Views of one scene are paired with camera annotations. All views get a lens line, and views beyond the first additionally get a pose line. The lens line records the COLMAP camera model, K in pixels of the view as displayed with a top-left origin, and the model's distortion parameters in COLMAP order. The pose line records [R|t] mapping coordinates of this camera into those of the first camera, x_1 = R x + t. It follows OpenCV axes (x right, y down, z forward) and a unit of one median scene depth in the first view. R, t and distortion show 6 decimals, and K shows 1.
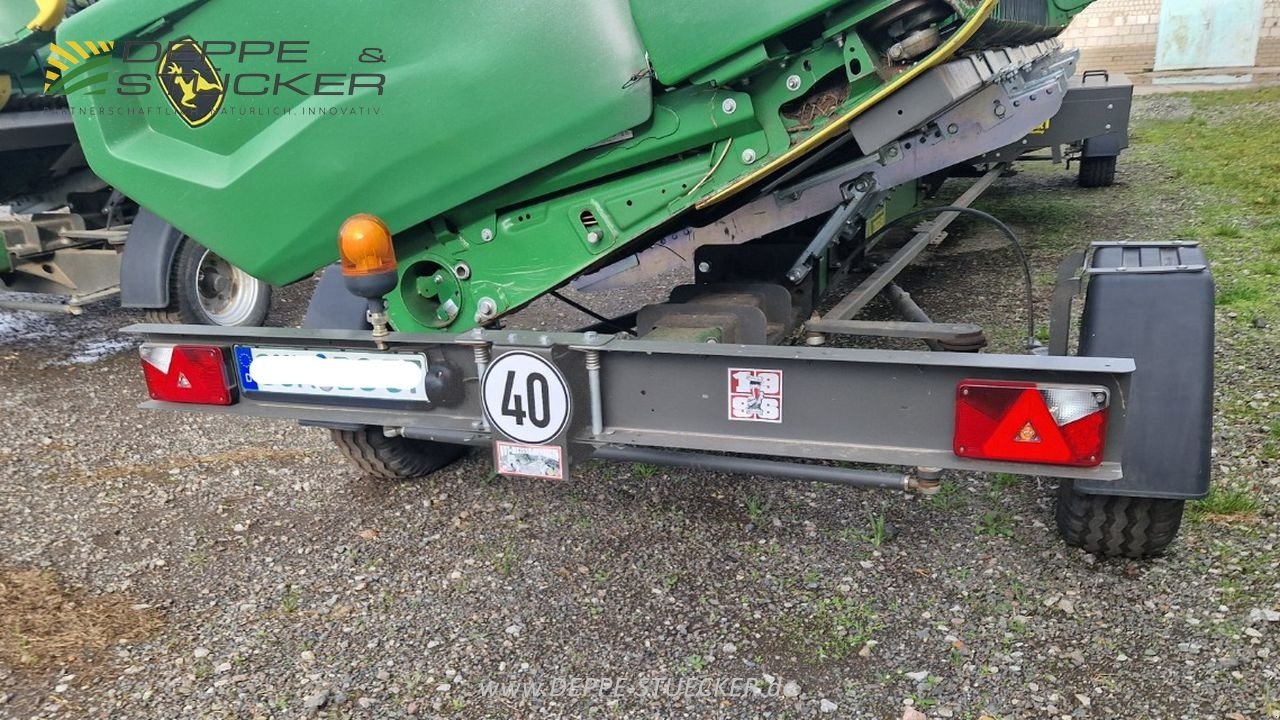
lens RADIAL K [[1005.7, 0, 512.9], [0, 1005.7, 428.0], [0, 0, 1]] dist [0.078598, -0.008990]
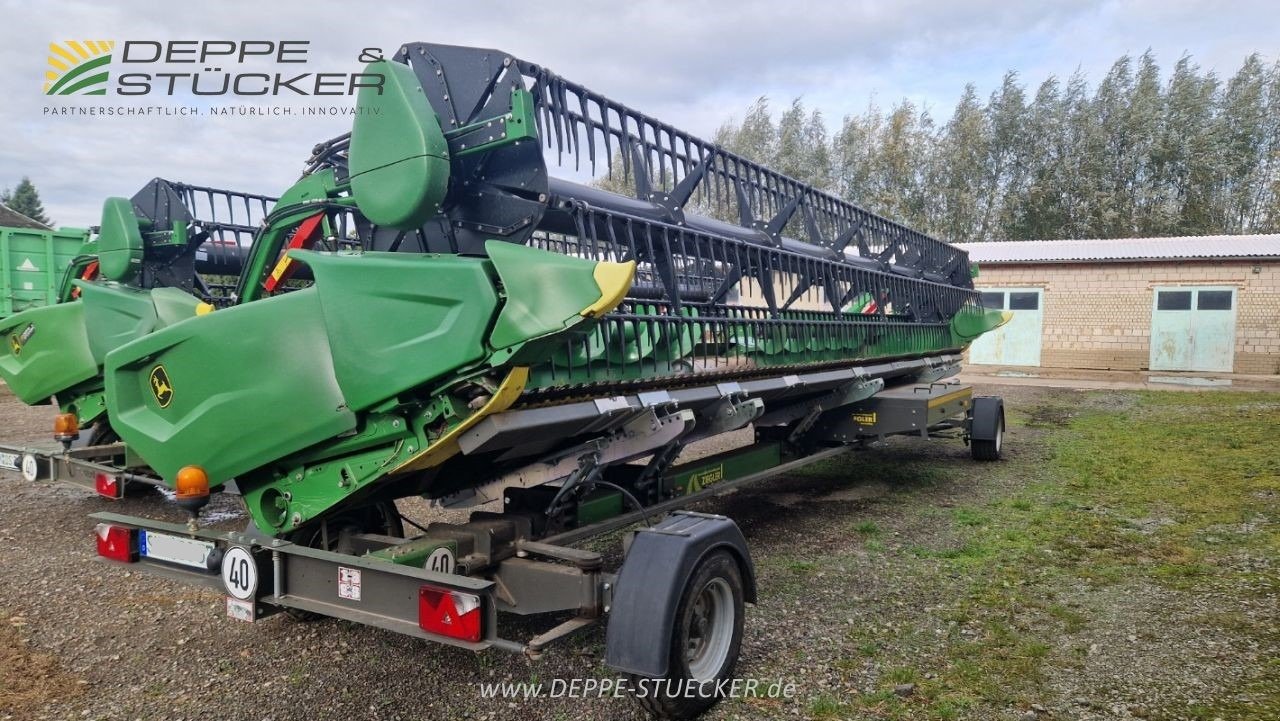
lens RADIAL K [[844.4, 0, 640.0], [0, 844.4, 360.5], [0, 0, 1]] dist [0.051759, -0.007081]
pose [[0.986901, 0.066273, -0.147089, 0.790656], [-0.103855, 0.958673, -0.264876, -0.054076], [0.123456, 0.276683, 0.952998, -0.421731]]
